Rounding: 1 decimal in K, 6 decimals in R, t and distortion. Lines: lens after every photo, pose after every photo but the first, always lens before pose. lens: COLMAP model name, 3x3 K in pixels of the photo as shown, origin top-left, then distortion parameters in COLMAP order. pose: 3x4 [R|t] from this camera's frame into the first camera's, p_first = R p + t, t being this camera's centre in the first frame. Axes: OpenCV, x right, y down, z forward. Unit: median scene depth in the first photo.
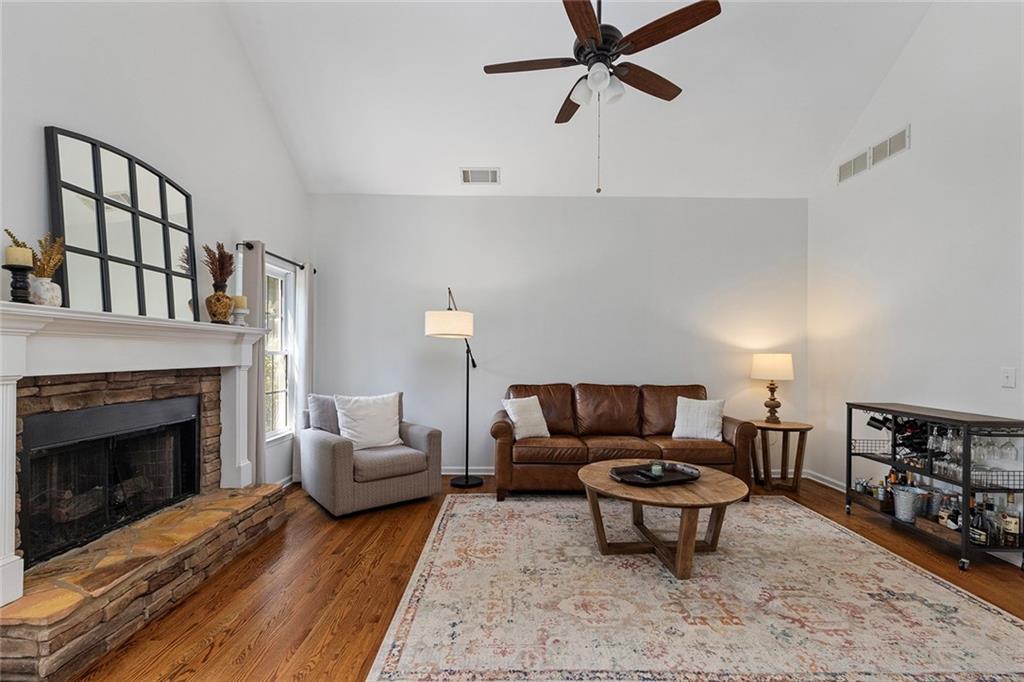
lens RADIAL K [[458.8, 0, 515.3], [0, 458.8, 351.8], [0, 0, 1]] dist [0.004021, 0.000241]
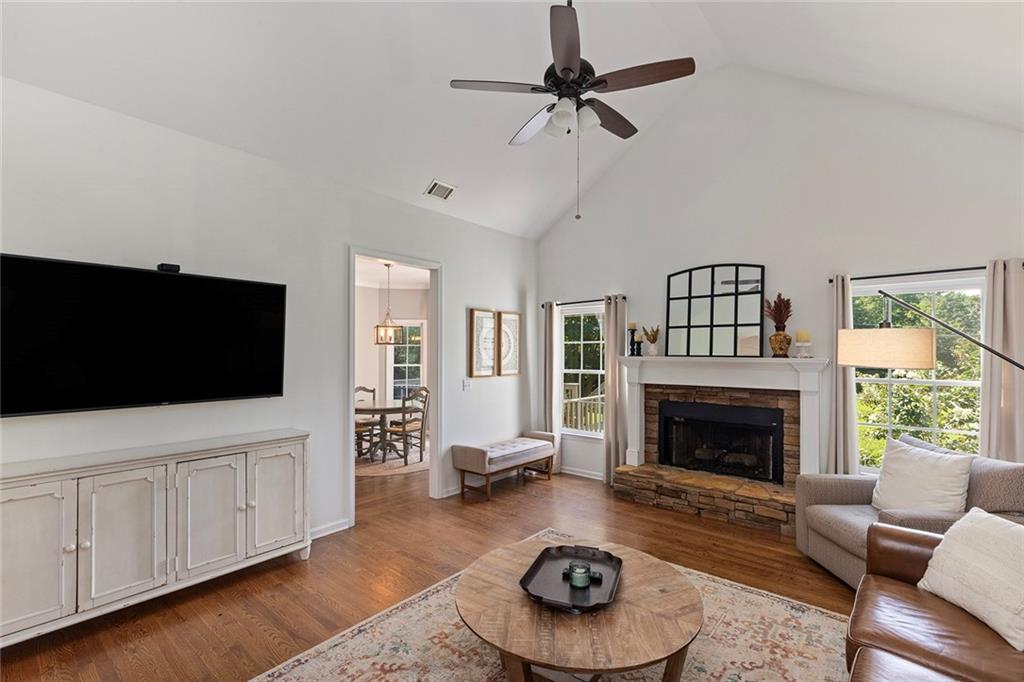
lens RADIAL K [[458.8, 0, 515.3], [0, 458.8, 351.8], [0, 0, 1]] dist [0.004021, 0.000241]
pose [[-0.640498, -0.008915, -0.767908, 0.976667], [-0.005663, 0.999960, -0.006885, -0.071580], [0.767939, -0.000061, -0.640523, 1.498758]]
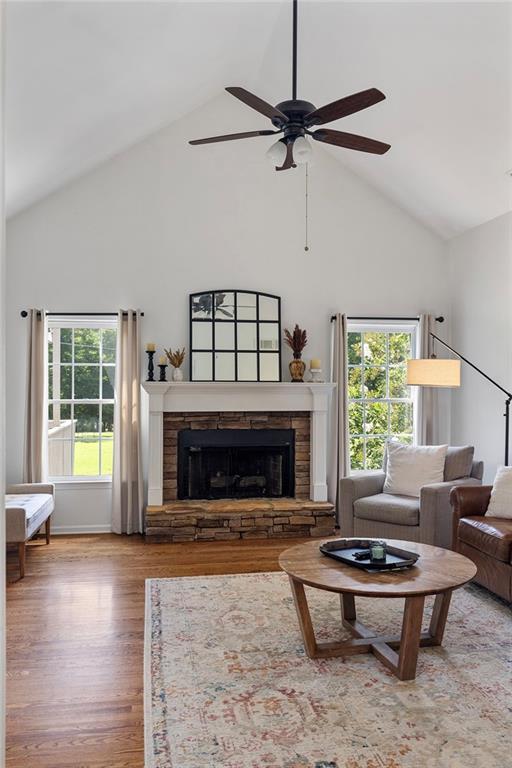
lens RADIAL K [[645.6, 0, 256.0], [0, 645.6, 384.0], [0, 0, 1]] dist [-0.001986, -0.001826]
pose [[0.159275, -0.009699, -0.987187, 1.573044], [0.000663, 0.999953, -0.009717, -0.038282], [0.987234, 0.000894, 0.159274, 0.662900]]
